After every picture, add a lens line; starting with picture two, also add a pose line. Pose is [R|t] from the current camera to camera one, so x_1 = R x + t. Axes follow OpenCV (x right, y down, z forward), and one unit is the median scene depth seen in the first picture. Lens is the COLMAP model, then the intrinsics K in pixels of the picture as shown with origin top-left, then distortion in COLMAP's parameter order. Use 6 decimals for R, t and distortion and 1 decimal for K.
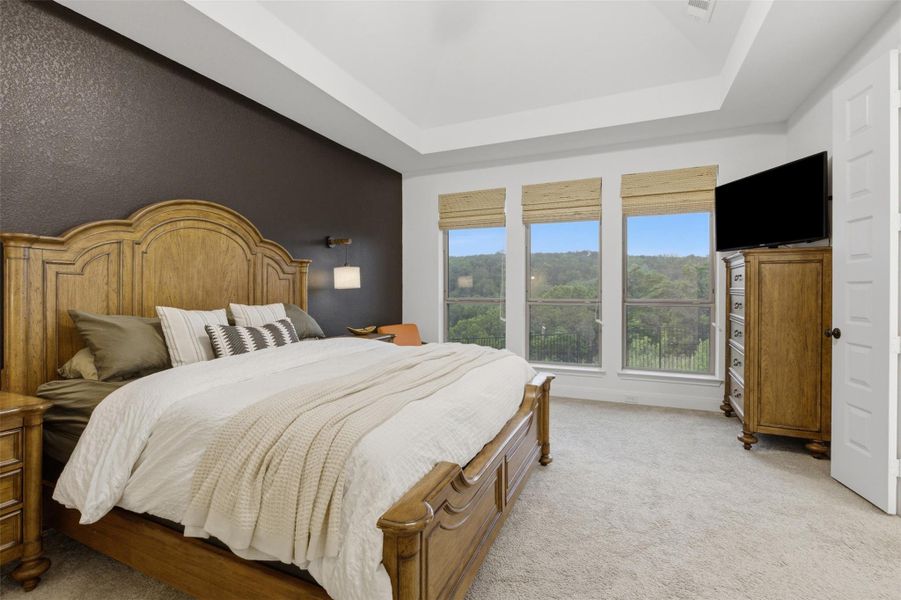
lens RADIAL K [[417.1, 0, 446.4], [0, 417.1, 294.3], [0, 0, 1]] dist [-0.014544, 0.005947]
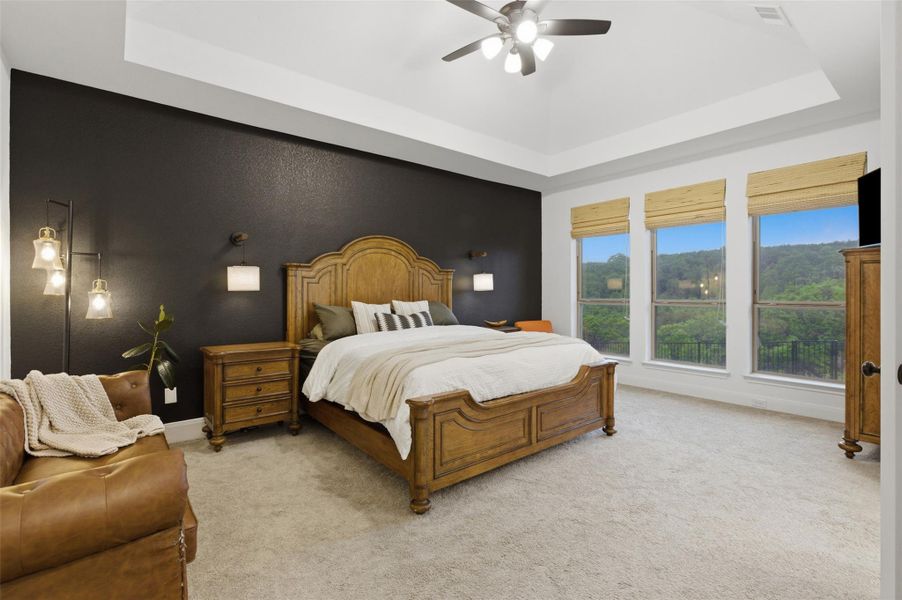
lens RADIAL K [[417.6, 0, 452.0], [0, 417.6, 297.0], [0, 0, 1]] dist [-0.014544, 0.005947]
pose [[0.892123, 0.004810, -0.451768, 0.343785], [-0.003626, 0.999987, 0.003487, 0.003473], [0.451779, -0.001473, 0.892129, -0.272300]]
